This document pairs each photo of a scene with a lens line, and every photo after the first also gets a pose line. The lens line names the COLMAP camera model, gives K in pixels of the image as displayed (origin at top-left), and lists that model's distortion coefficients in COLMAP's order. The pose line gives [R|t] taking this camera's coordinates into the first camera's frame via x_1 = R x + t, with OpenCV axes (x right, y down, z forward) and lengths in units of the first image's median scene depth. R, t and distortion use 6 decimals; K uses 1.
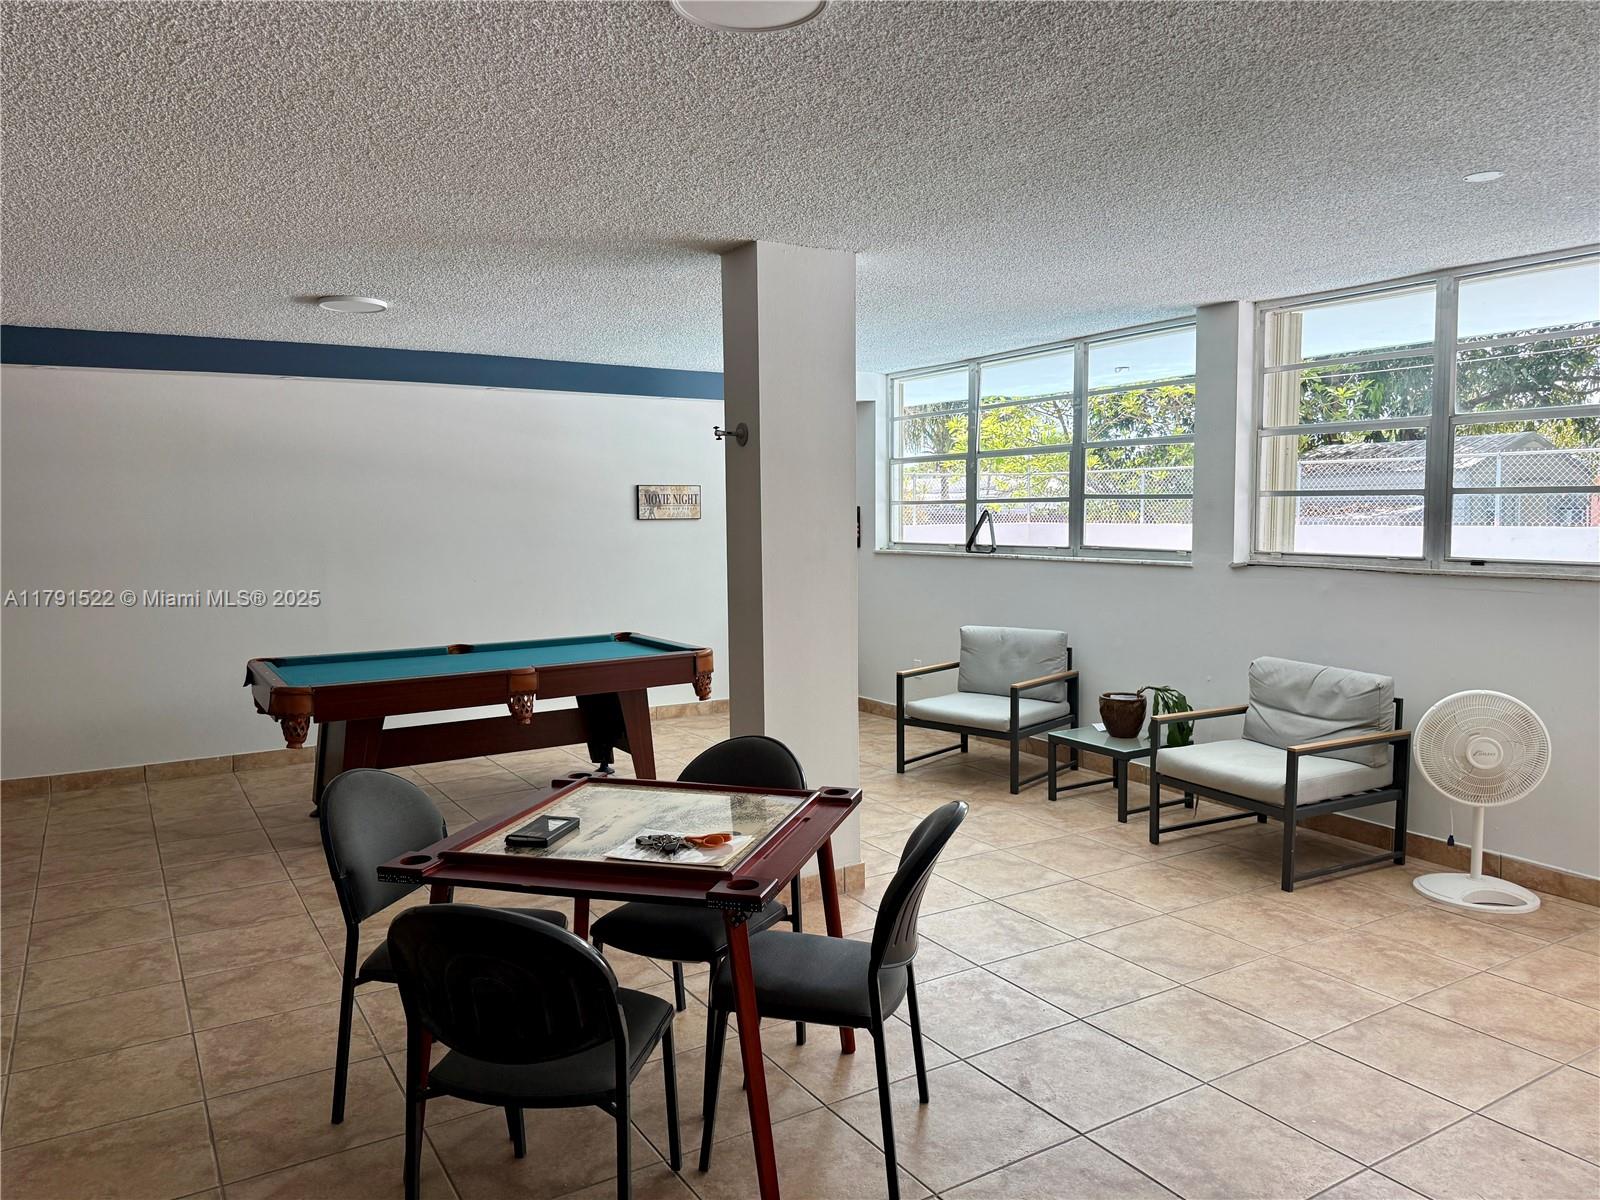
lens RADIAL K [[1128.0, 0, 801.5], [0, 1128.0, 605.3], [0, 0, 1]] dist [-0.003770, 0.002970]
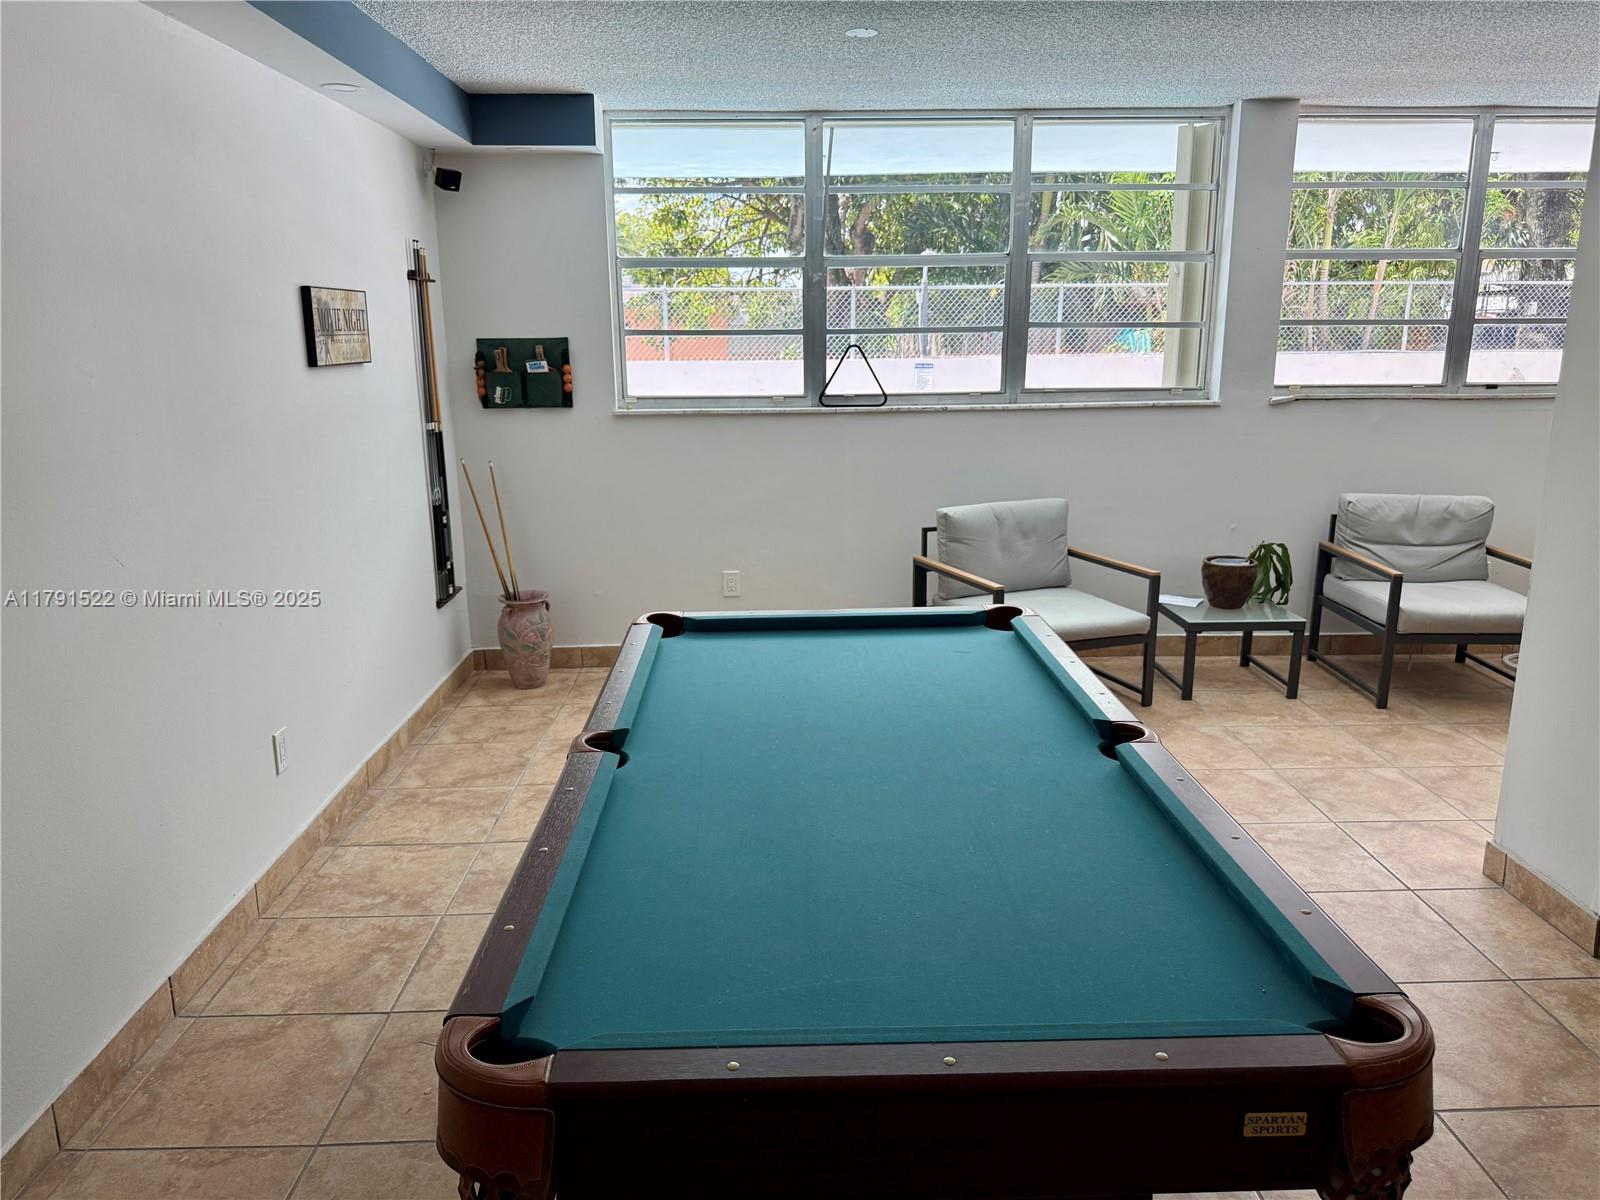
lens RADIAL K [[1085.9, 0, 801.8], [0, 1085.9, 622.2], [0, 0, 1]] dist [-0.003023, -0.001221]
pose [[0.494128, -0.214408, 0.842536, -0.632112], [0.081502, 0.976269, 0.200641, -0.072508], [-0.865561, -0.030473, 0.499876, 0.928405]]
